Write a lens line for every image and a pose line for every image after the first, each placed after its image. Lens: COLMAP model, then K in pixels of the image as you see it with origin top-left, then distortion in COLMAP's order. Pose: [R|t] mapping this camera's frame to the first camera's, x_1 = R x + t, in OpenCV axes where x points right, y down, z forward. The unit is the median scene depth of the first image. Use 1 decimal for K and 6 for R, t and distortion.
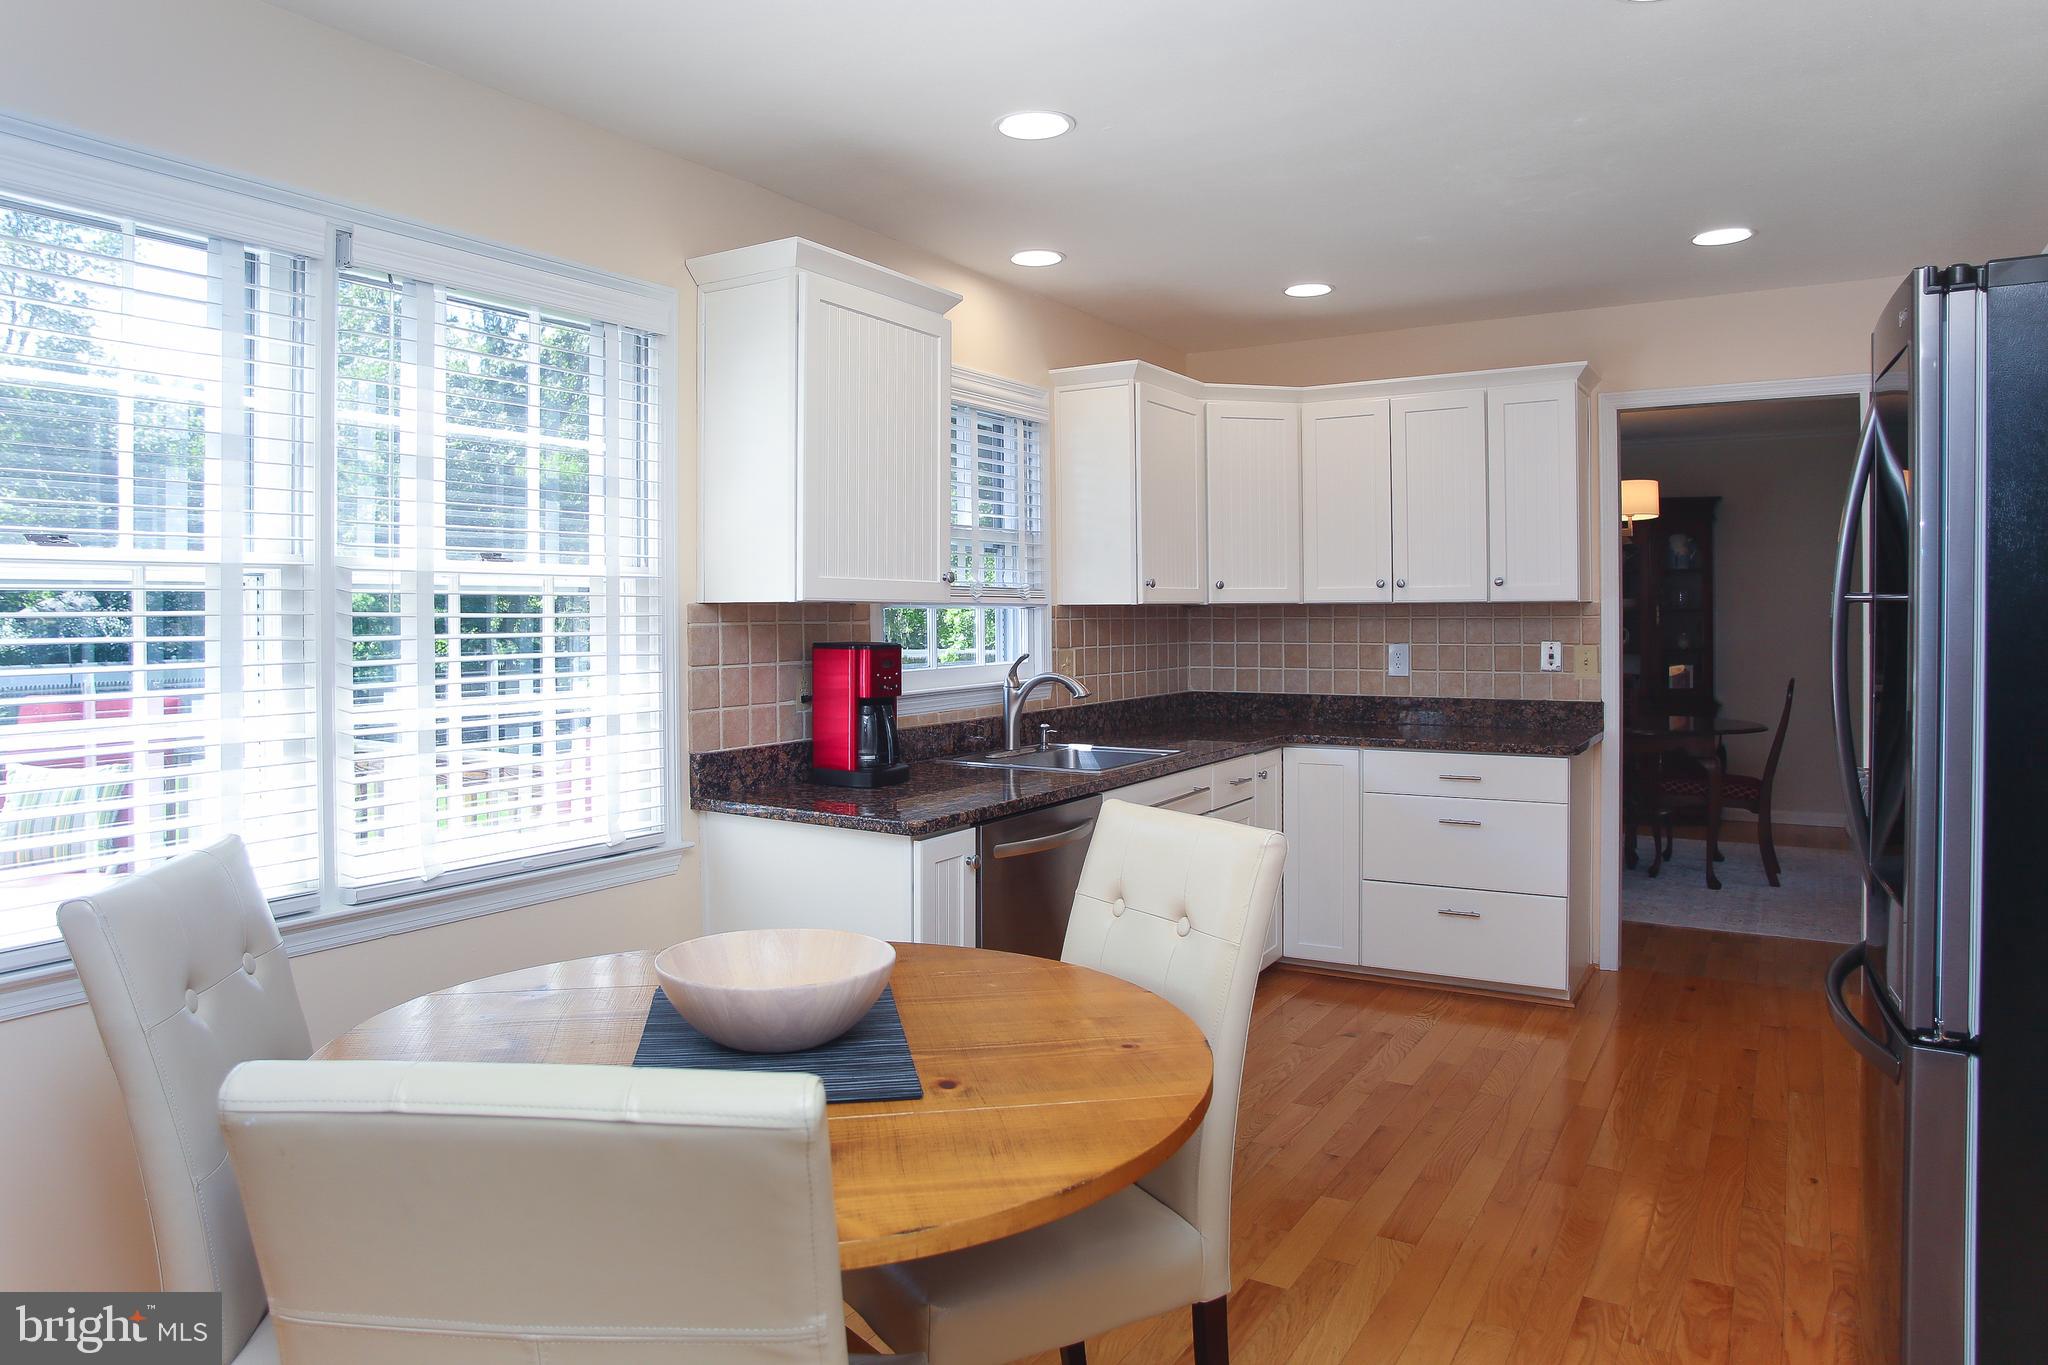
lens RADIAL K [[1358.7, 0, 1014.9], [0, 1358.7, 612.7], [0, 0, 1]] dist [-0.089792, 0.059261]
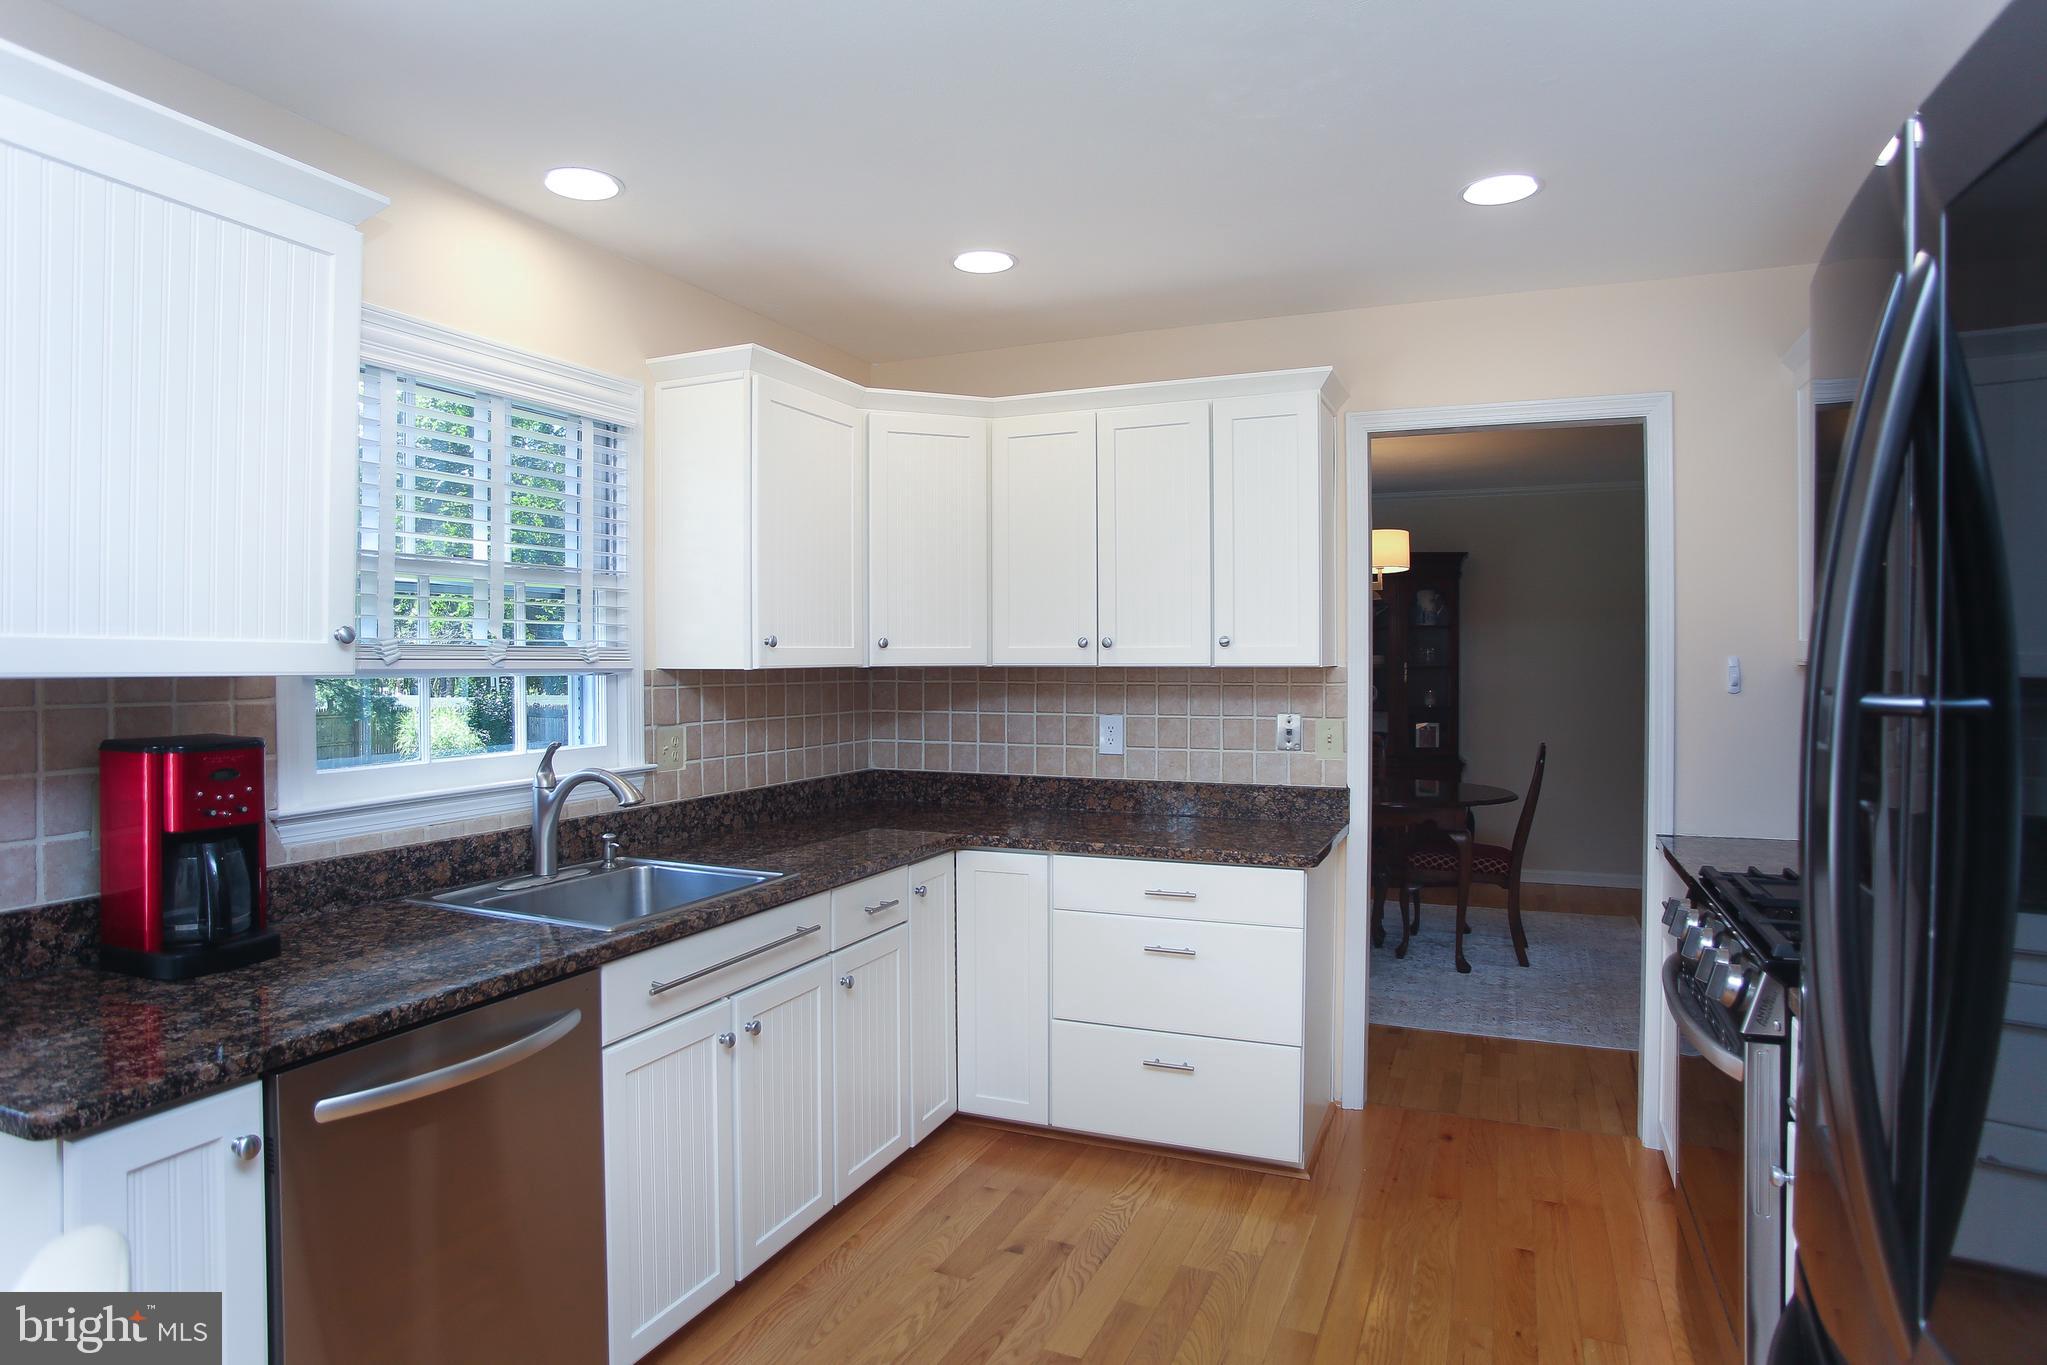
lens RADIAL K [[1195.8, 0, 1028.2], [0, 1195.8, 673.3], [0, 0, 1]] dist [-0.097754, 0.046048]
pose [[0.989347, 0.002608, 0.145551, 0.139828], [-0.004349, 0.999923, 0.011644, -0.011872], [-0.145509, -0.012153, 0.989282, 0.311487]]
